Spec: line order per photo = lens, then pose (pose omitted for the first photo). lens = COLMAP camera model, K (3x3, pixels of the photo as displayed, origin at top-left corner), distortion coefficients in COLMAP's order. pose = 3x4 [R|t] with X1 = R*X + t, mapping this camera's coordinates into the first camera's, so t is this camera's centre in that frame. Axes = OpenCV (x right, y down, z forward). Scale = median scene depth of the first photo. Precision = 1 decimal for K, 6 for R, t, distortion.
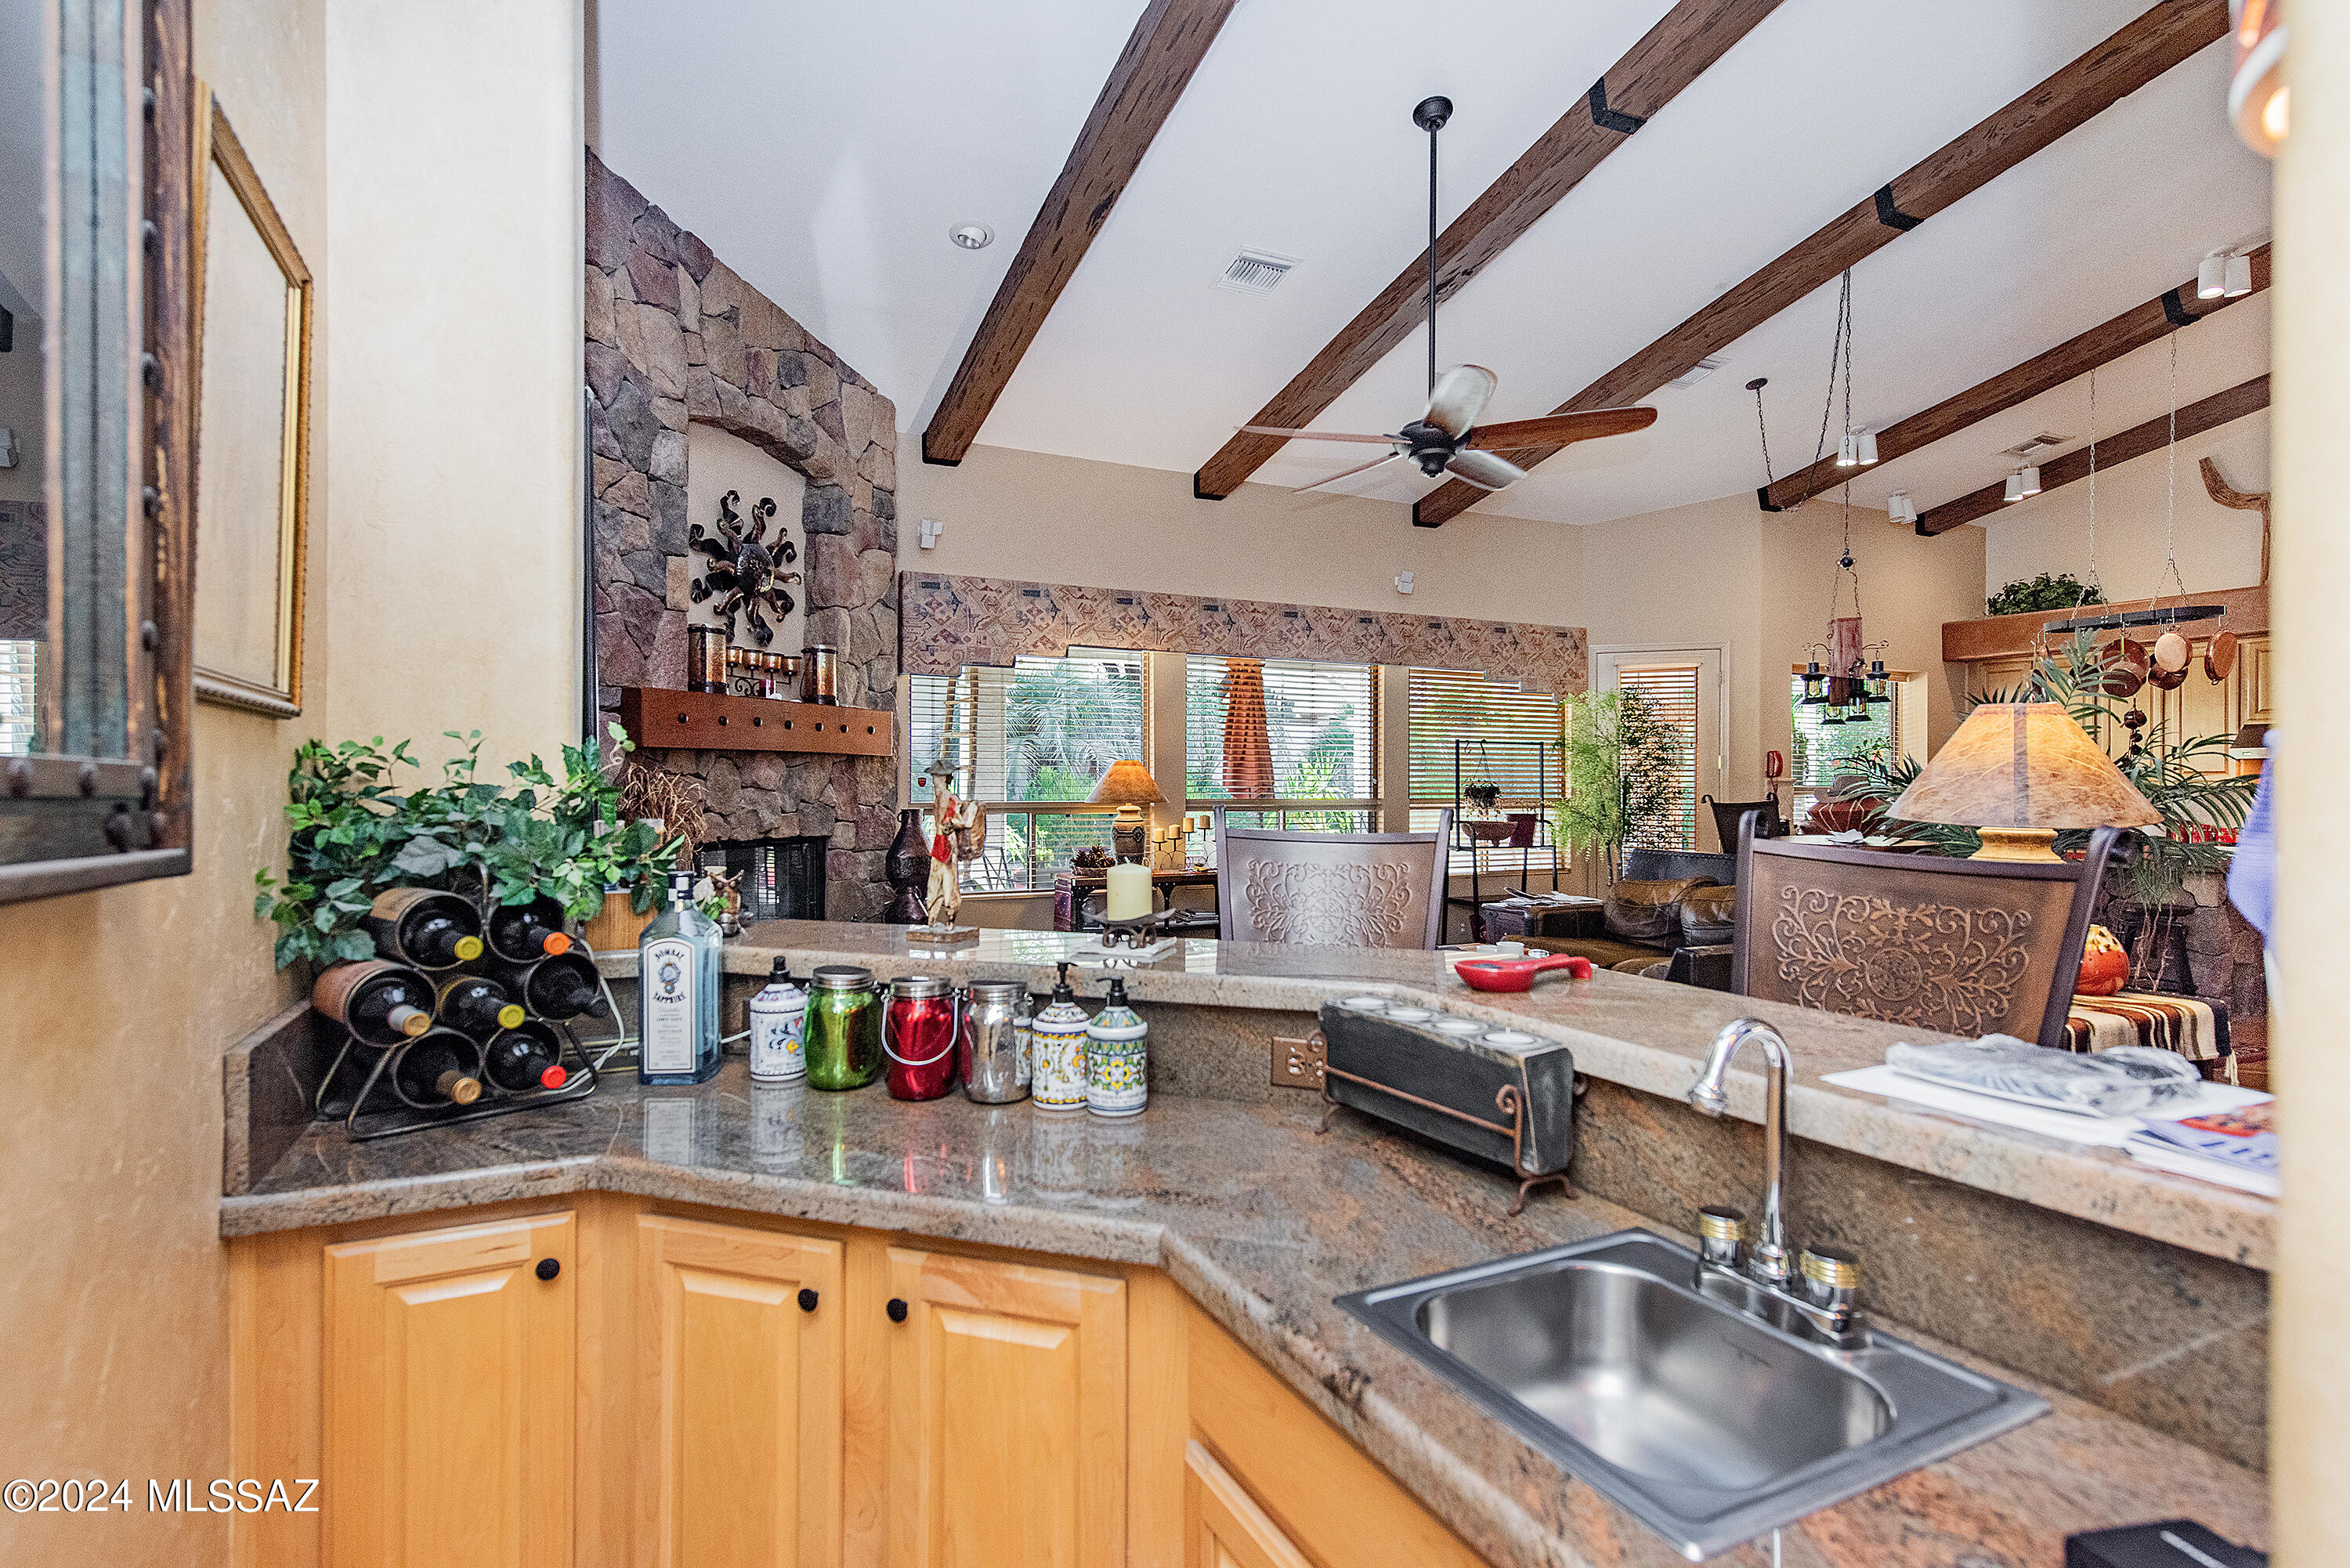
lens RADIAL K [[1156.5, 0, 1177.3], [0, 1156.5, 790.5], [0, 0, 1]] dist [0.015811, -0.002919]
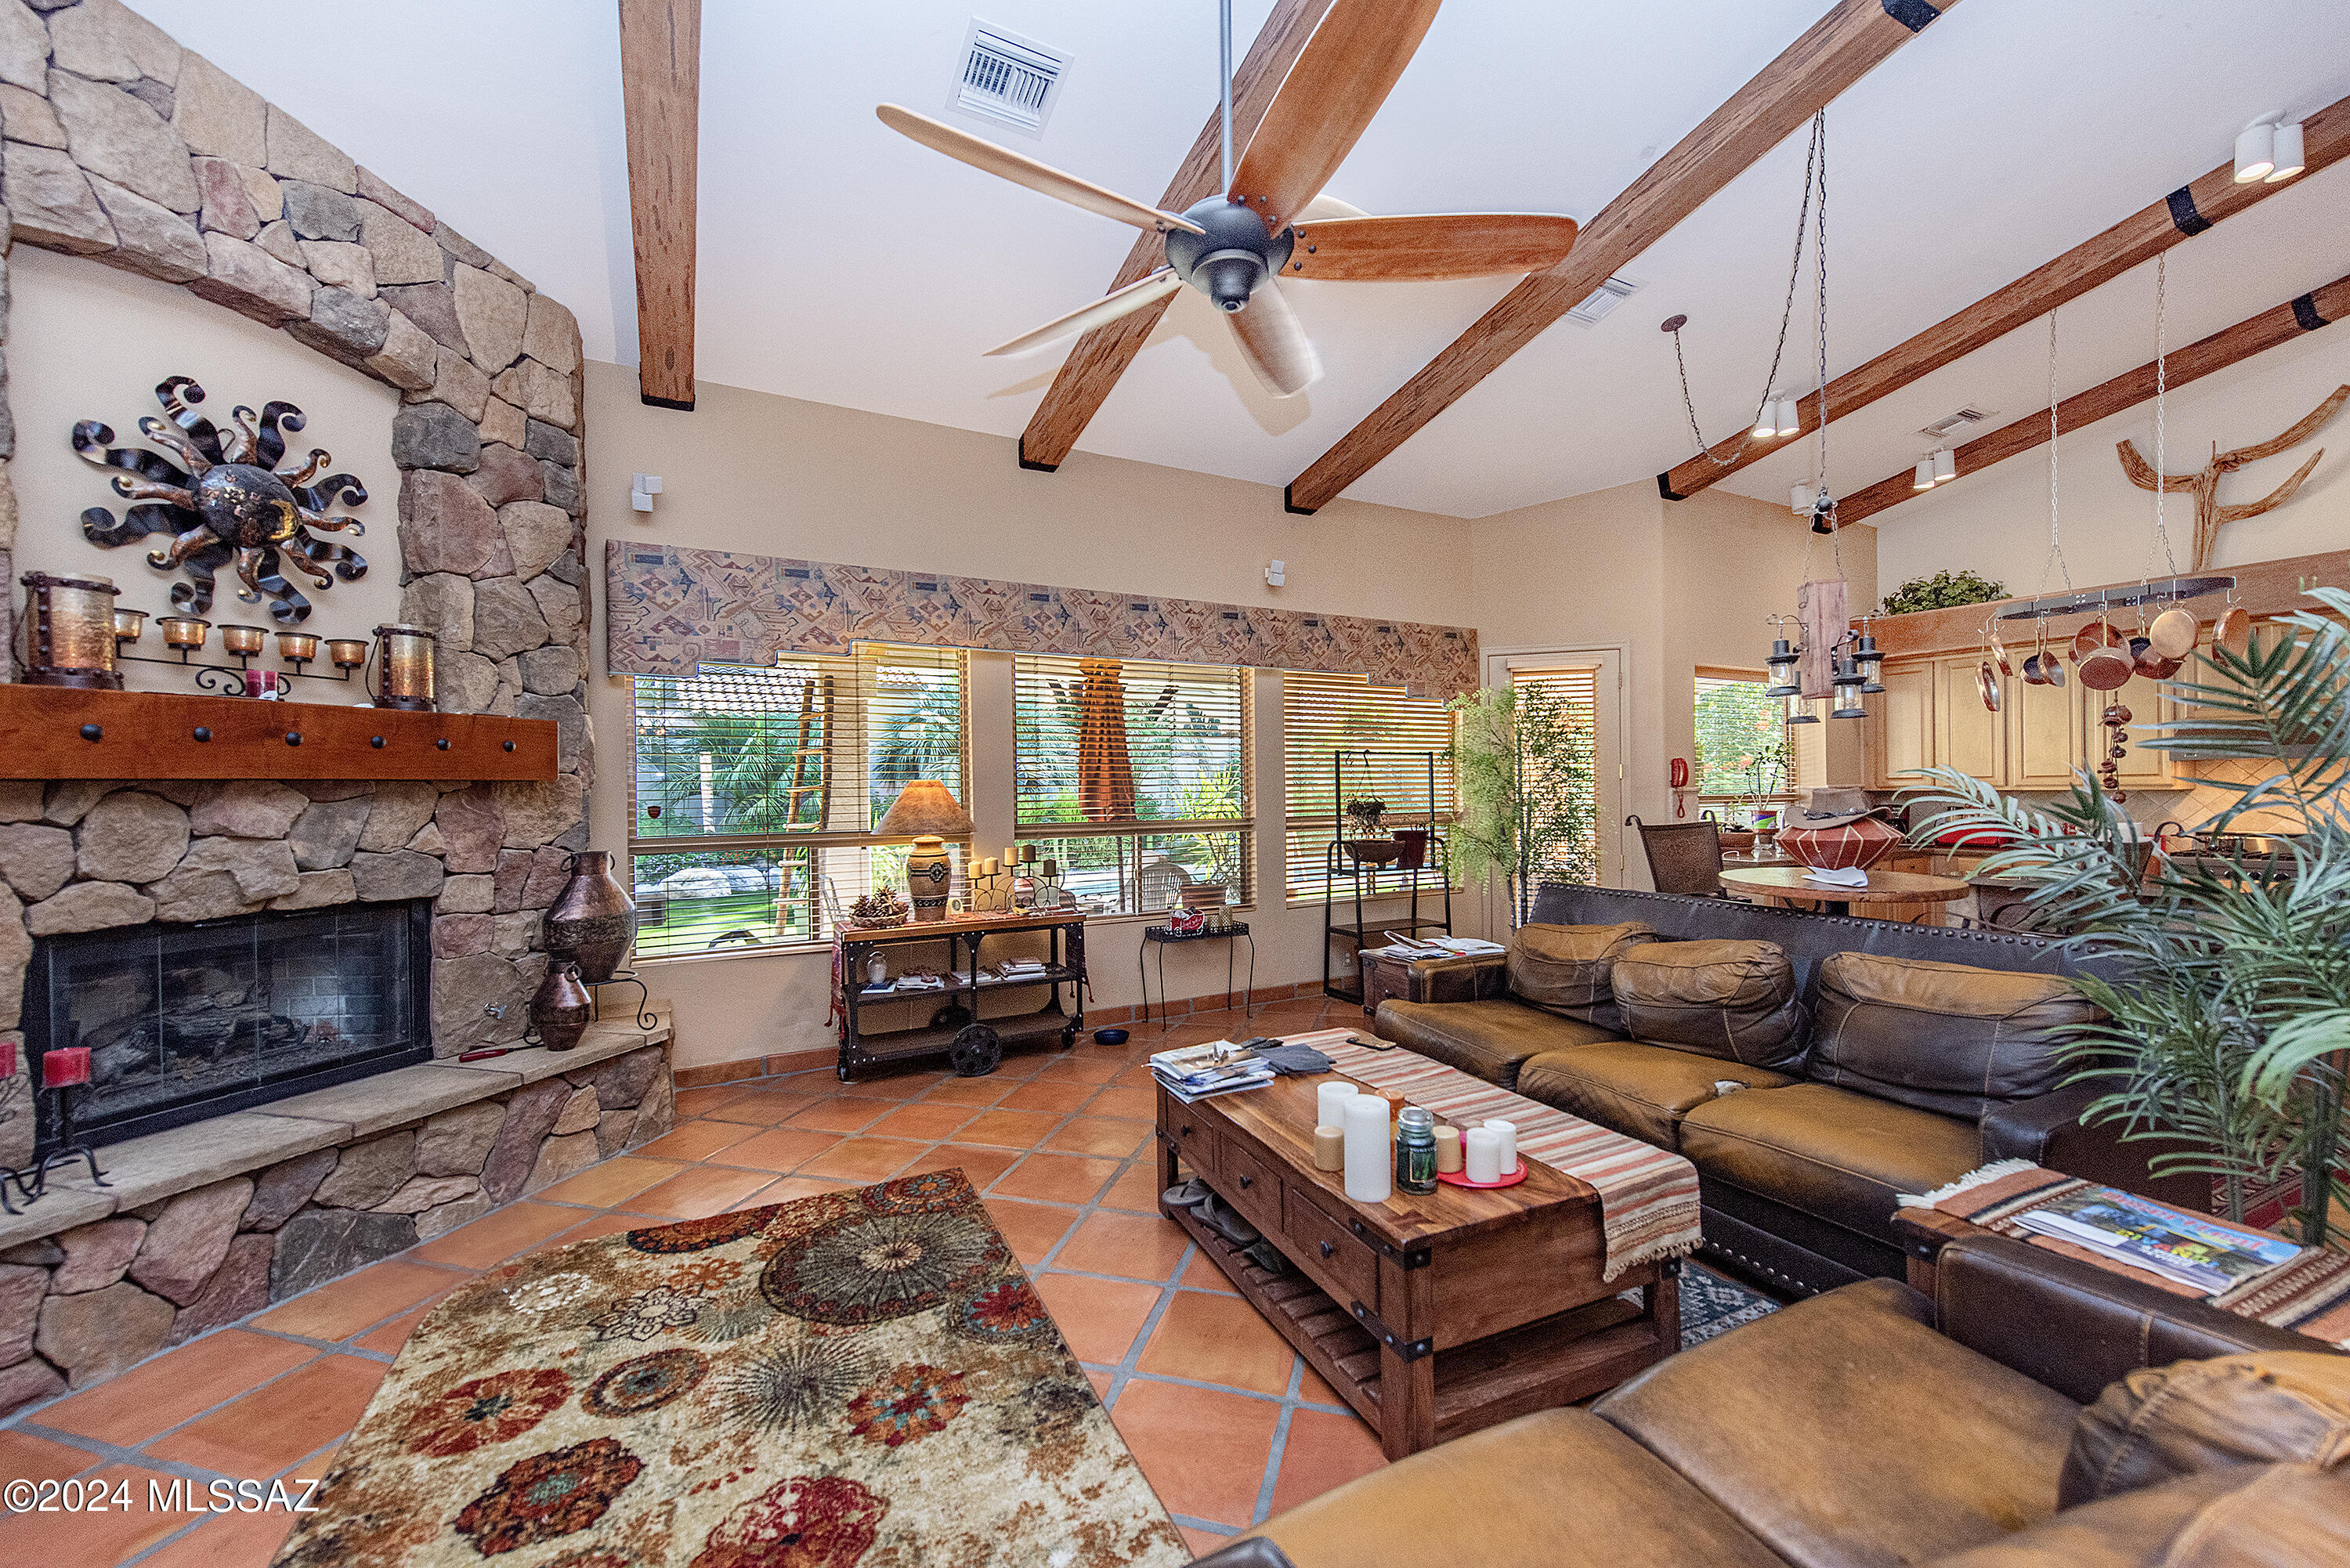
lens RADIAL K [[933.7, 0, 1184.7], [0, 933.7, 796.1], [0, 0, 1]] dist [0.012723, -0.002638]
pose [[0.999016, -0.014394, 0.041943, 0.106970], [0.014340, 0.999896, 0.001582, -0.013124], [-0.041962, -0.000979, 0.999119, 0.324442]]
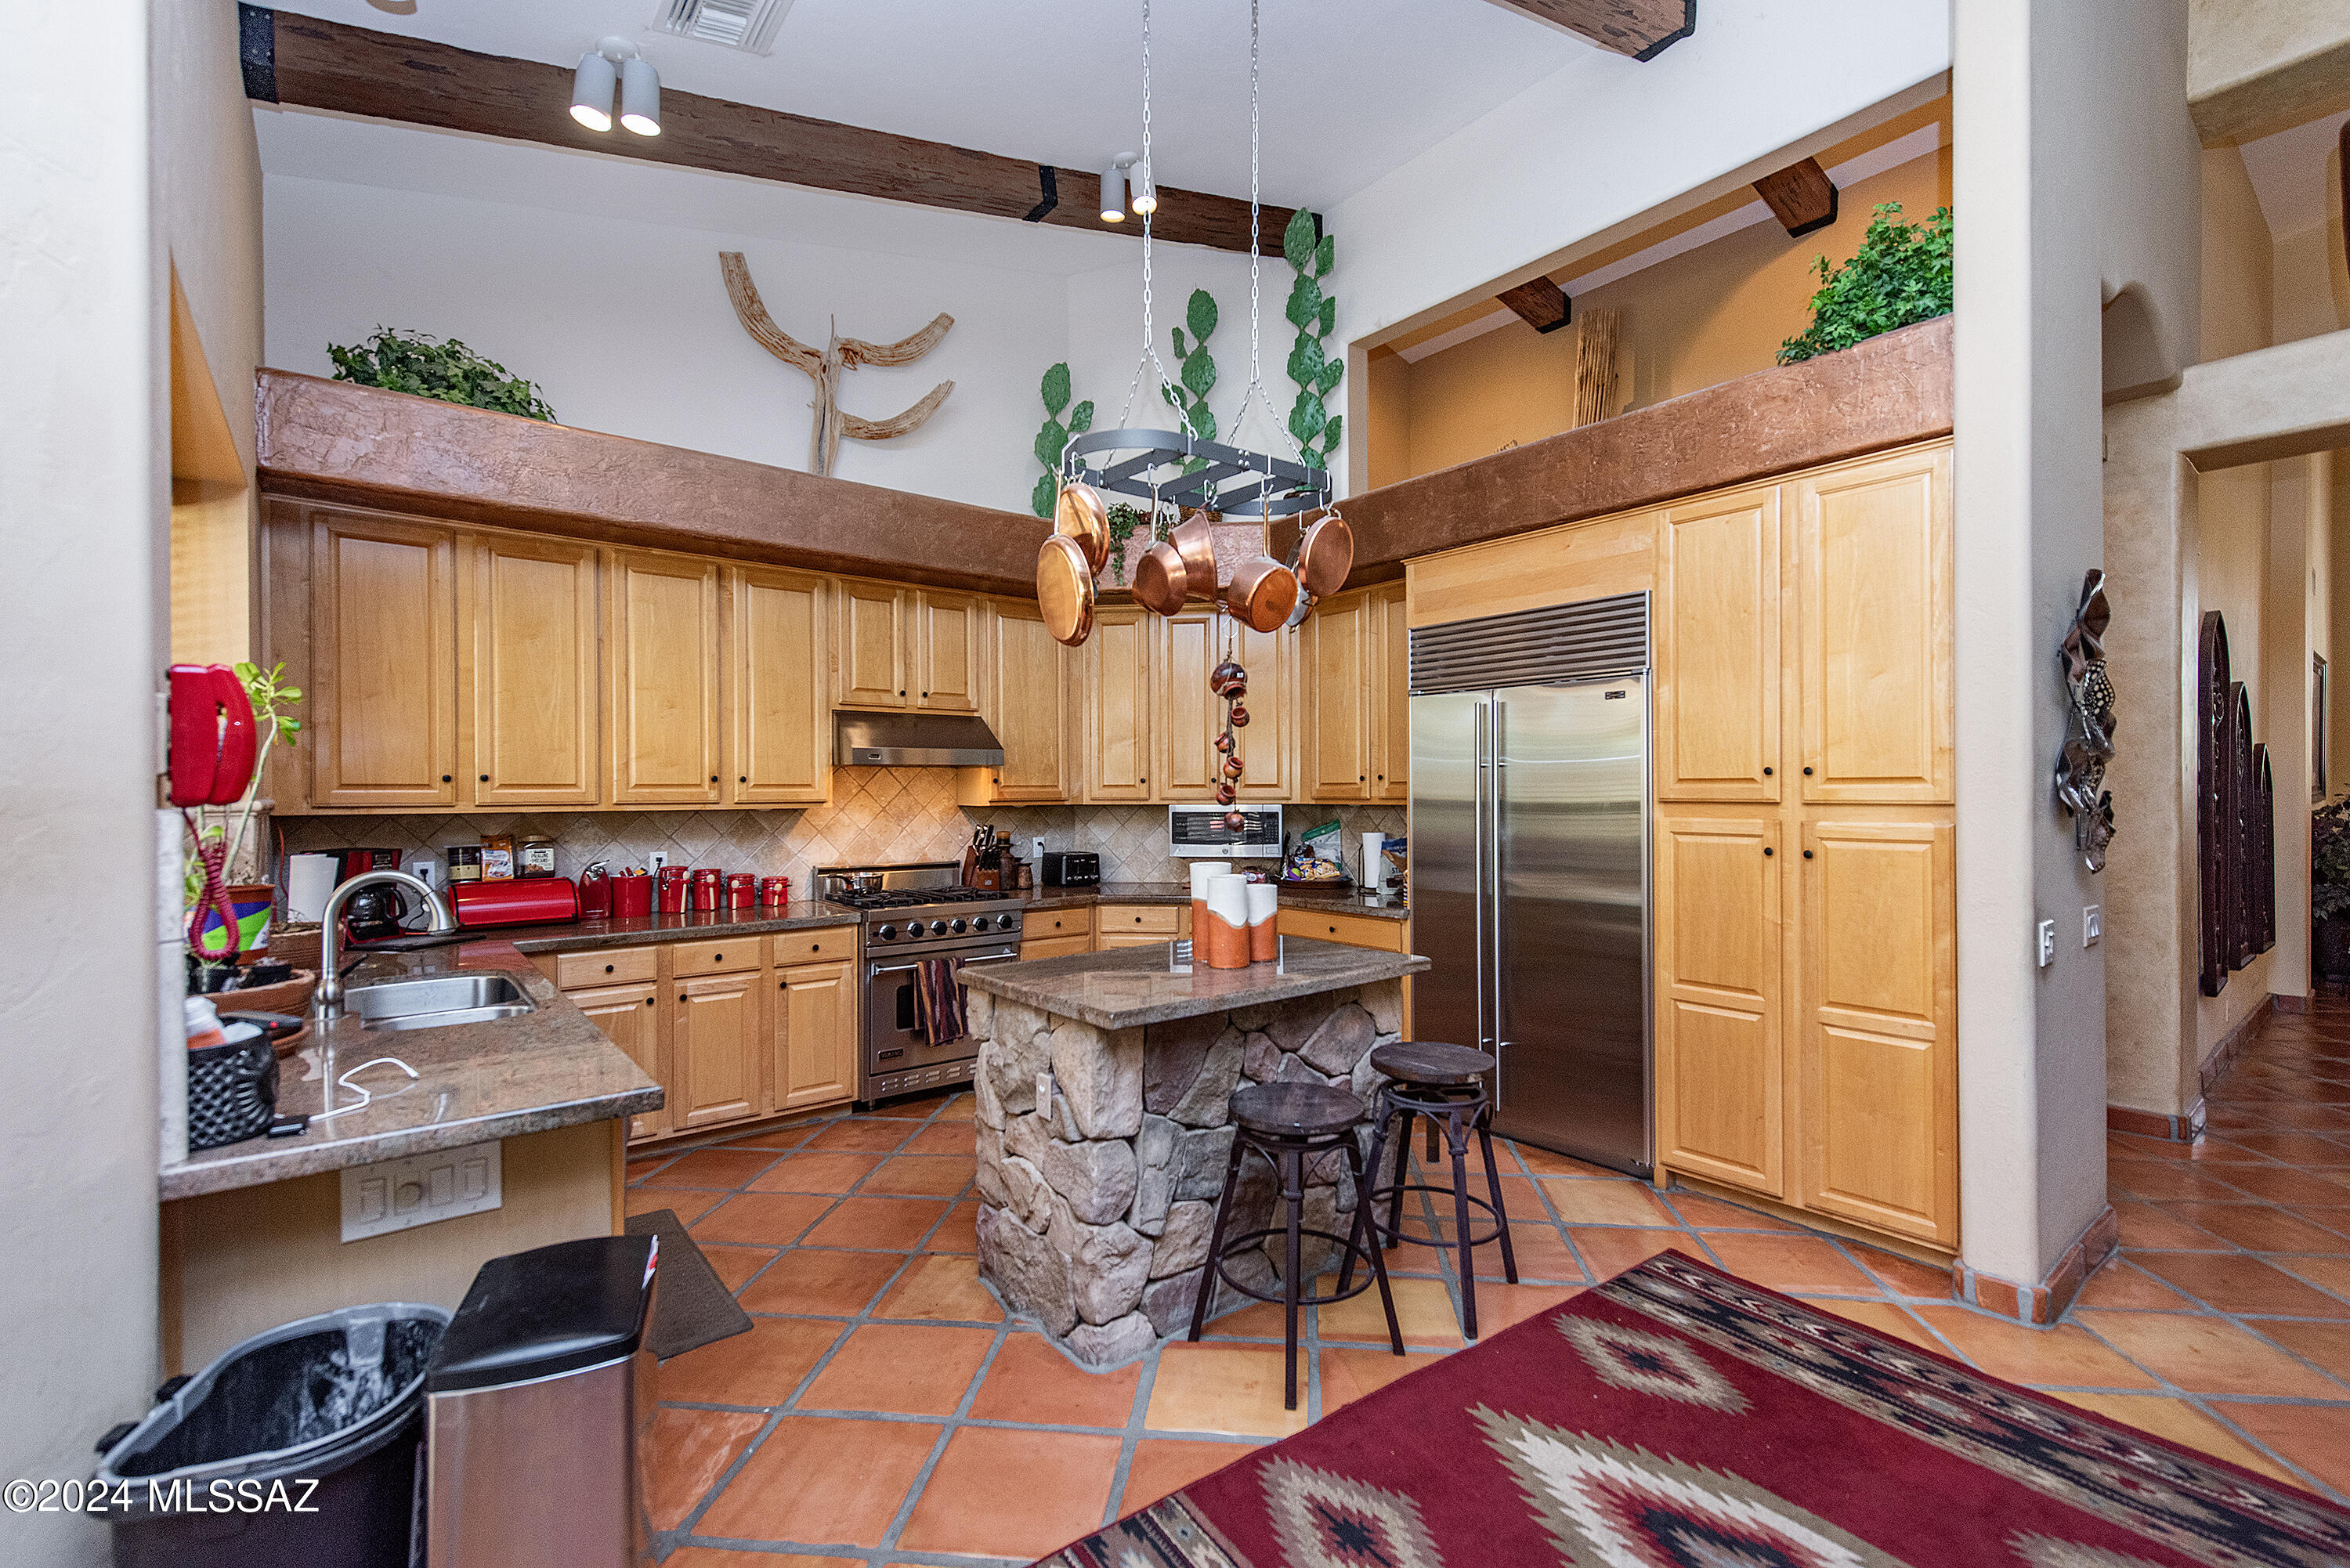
lens RADIAL K [[1025.3, 0, 1176.2], [0, 1025.3, 791.2], [0, 0, 1]] dist [0.013595, 0.000187]
pose [[-0.205344, -0.001229, 0.978689, 0.385556], [0.010826, 0.999935, 0.003527, -0.015619], [-0.978630, 0.011319, -0.205317, 1.054221]]
